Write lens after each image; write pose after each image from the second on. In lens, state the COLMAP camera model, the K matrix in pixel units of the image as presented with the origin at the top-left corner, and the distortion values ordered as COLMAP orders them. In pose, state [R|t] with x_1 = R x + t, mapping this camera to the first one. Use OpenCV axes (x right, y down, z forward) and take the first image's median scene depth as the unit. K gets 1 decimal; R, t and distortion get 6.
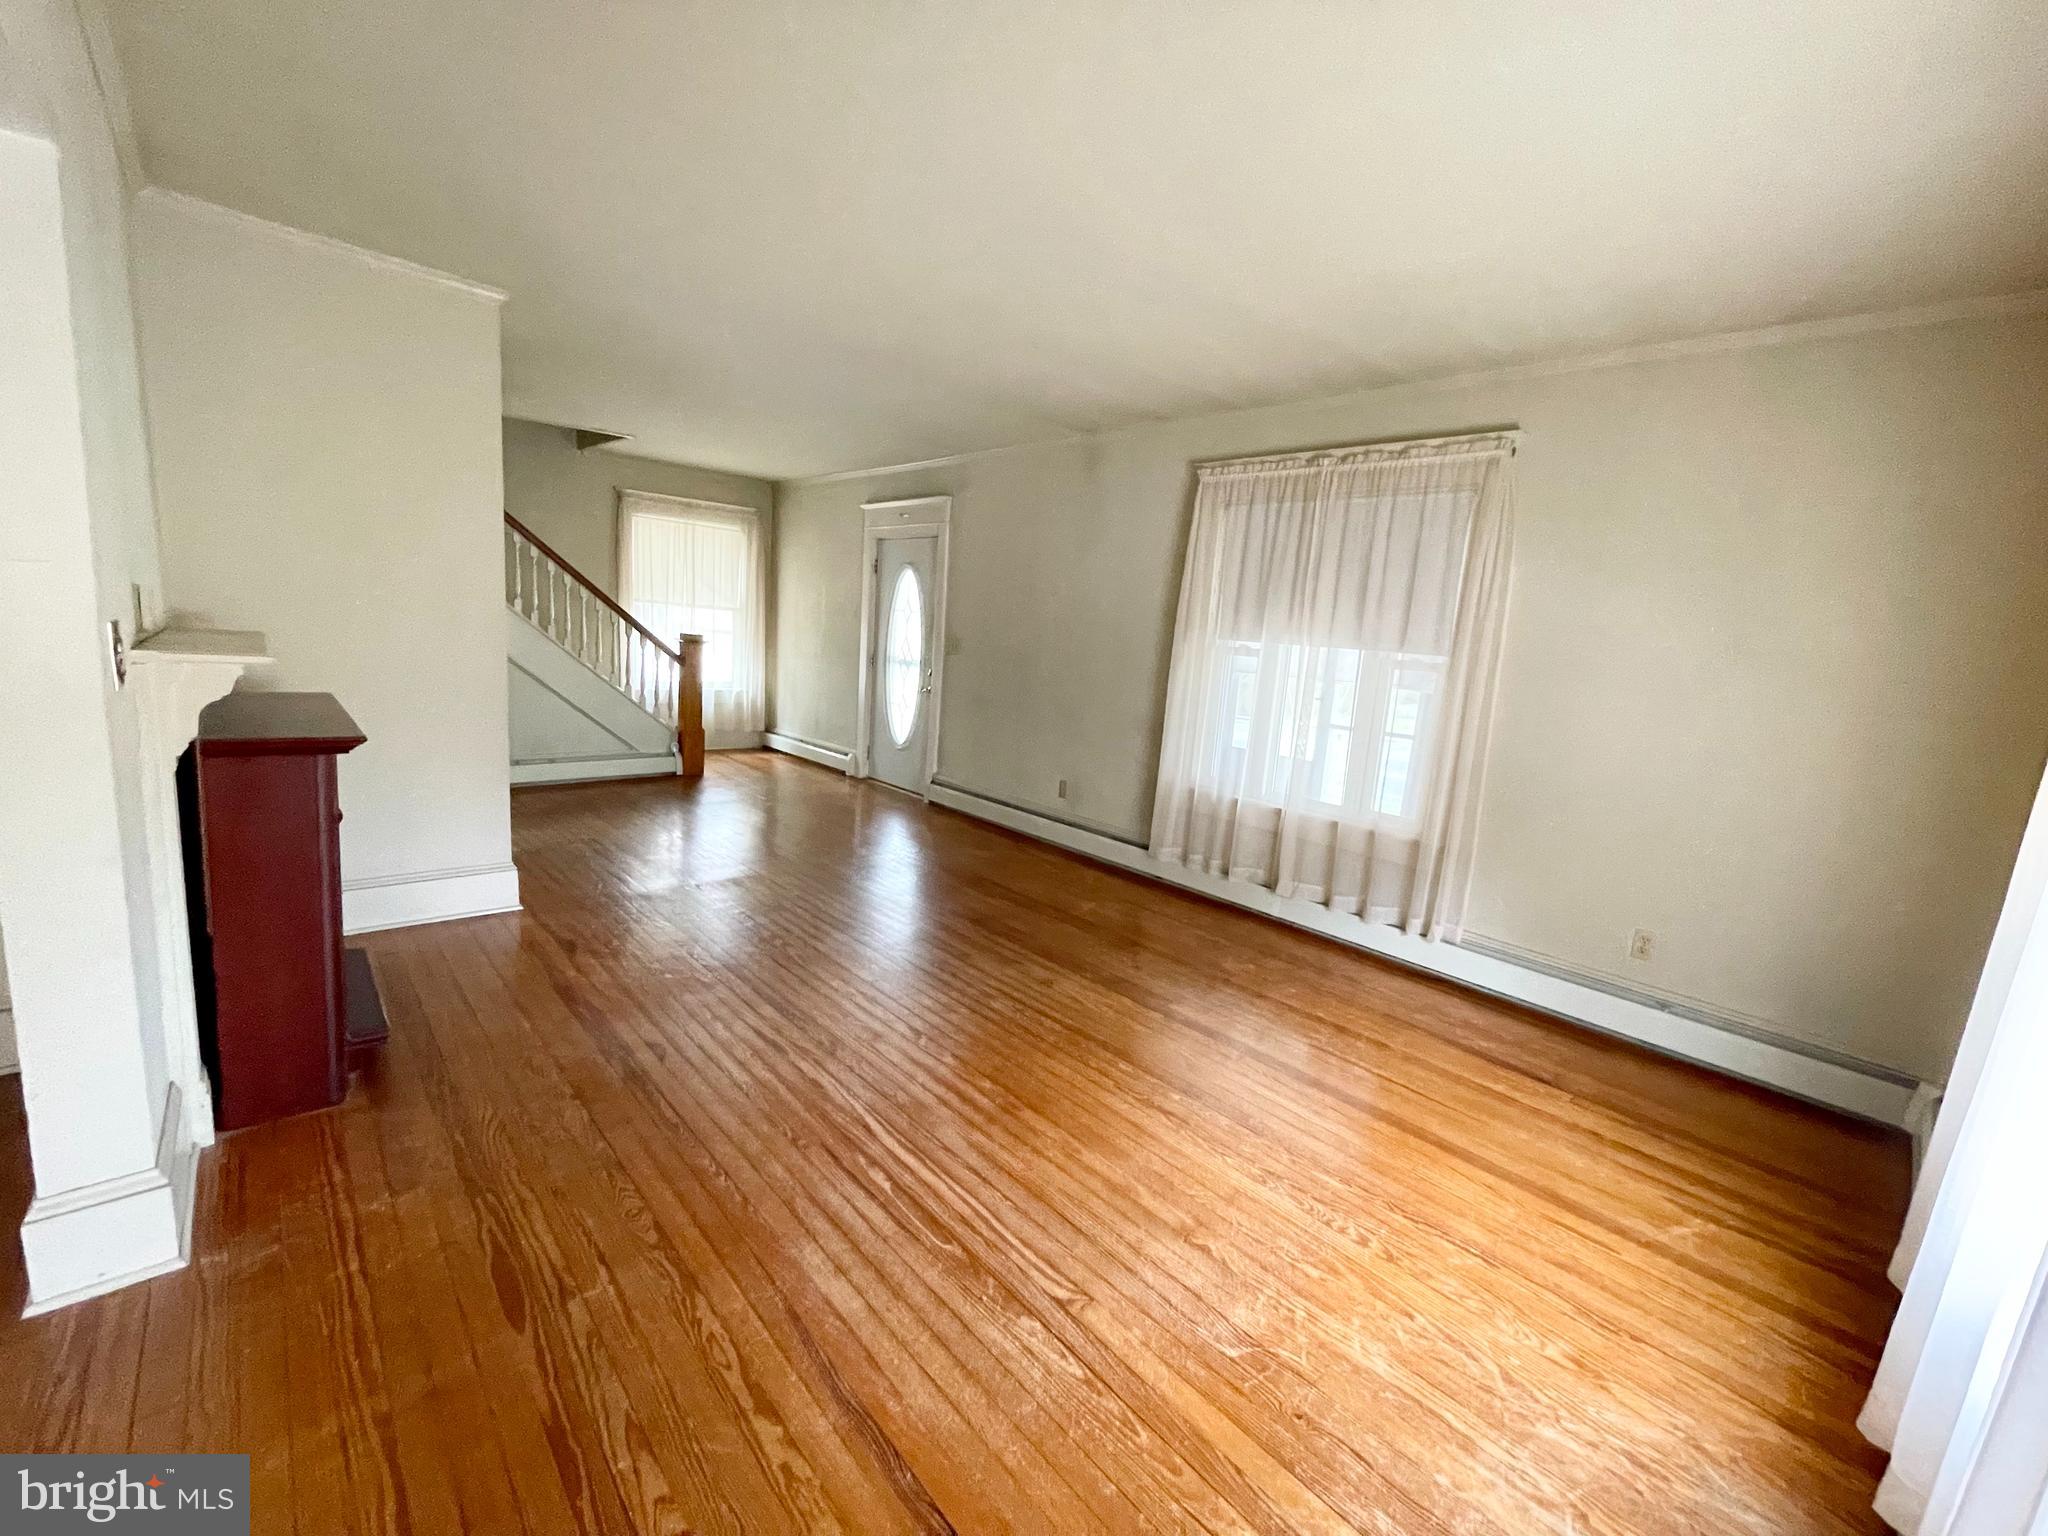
lens RADIAL K [[833.3, 0, 1021.7], [0, 833.3, 771.8], [0, 0, 1]] dist [-0.003647, -0.000019]
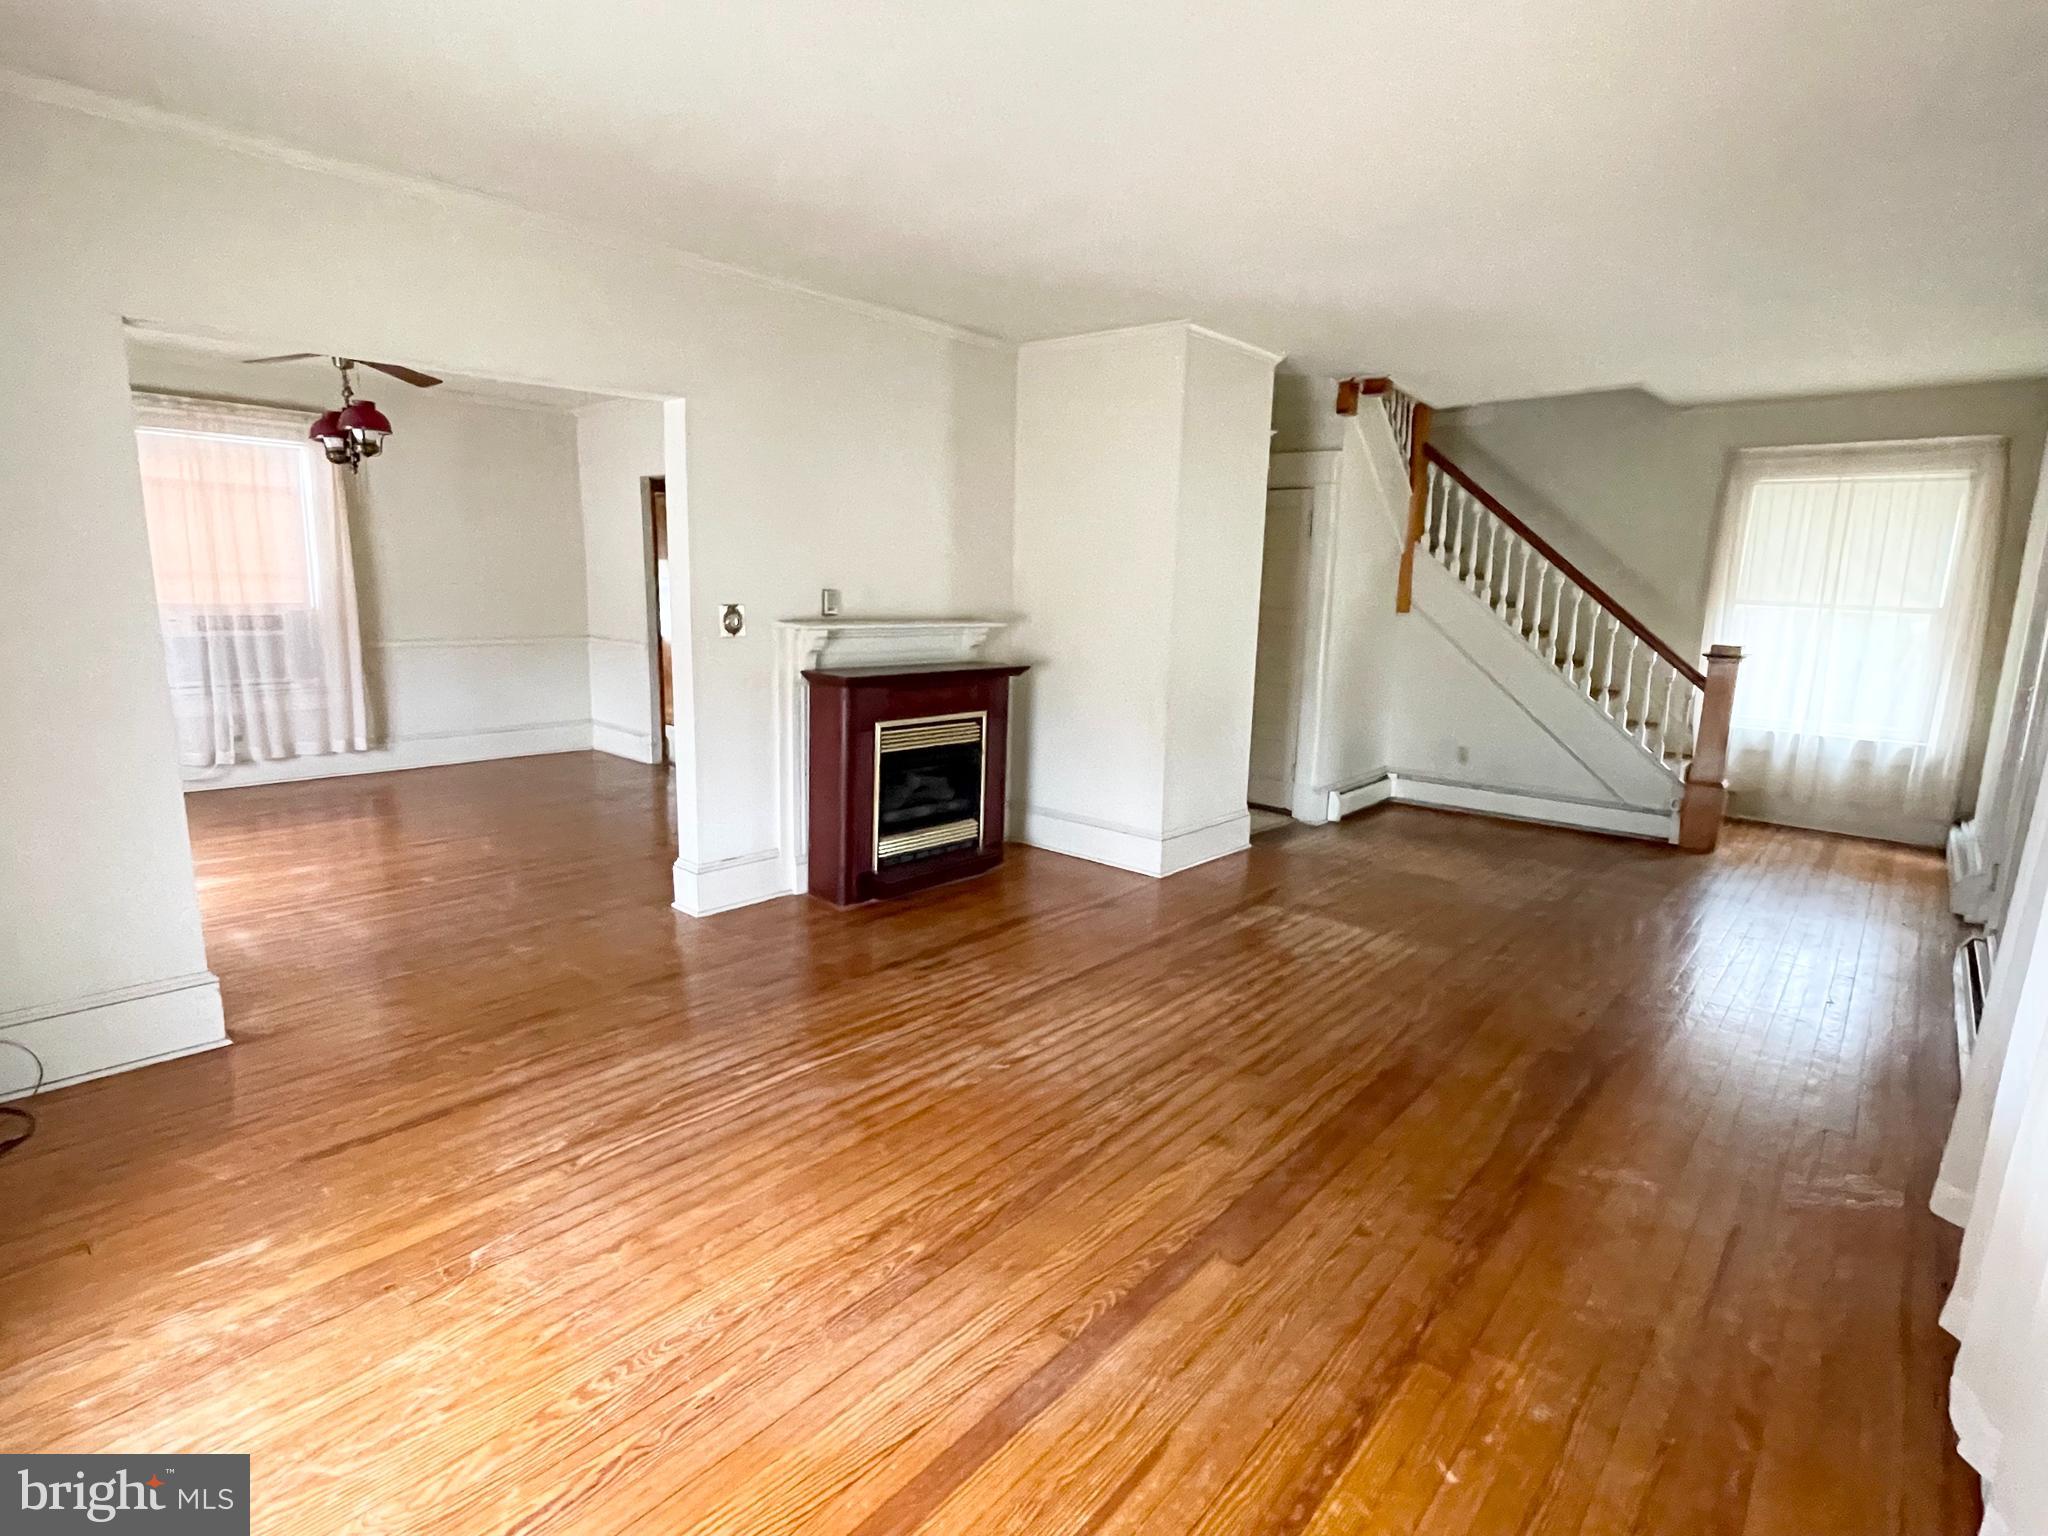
lens RADIAL K [[1013.0, 0, 1022.2], [0, 1013.0, 760.3], [0, 0, 1]] dist [0.003107, -0.000482]
pose [[0.107526, 0.105758, -0.988561, 1.216352], [-0.183982, 0.979269, 0.084752, -0.120765], [0.977031, 0.172764, 0.124754, 1.116297]]
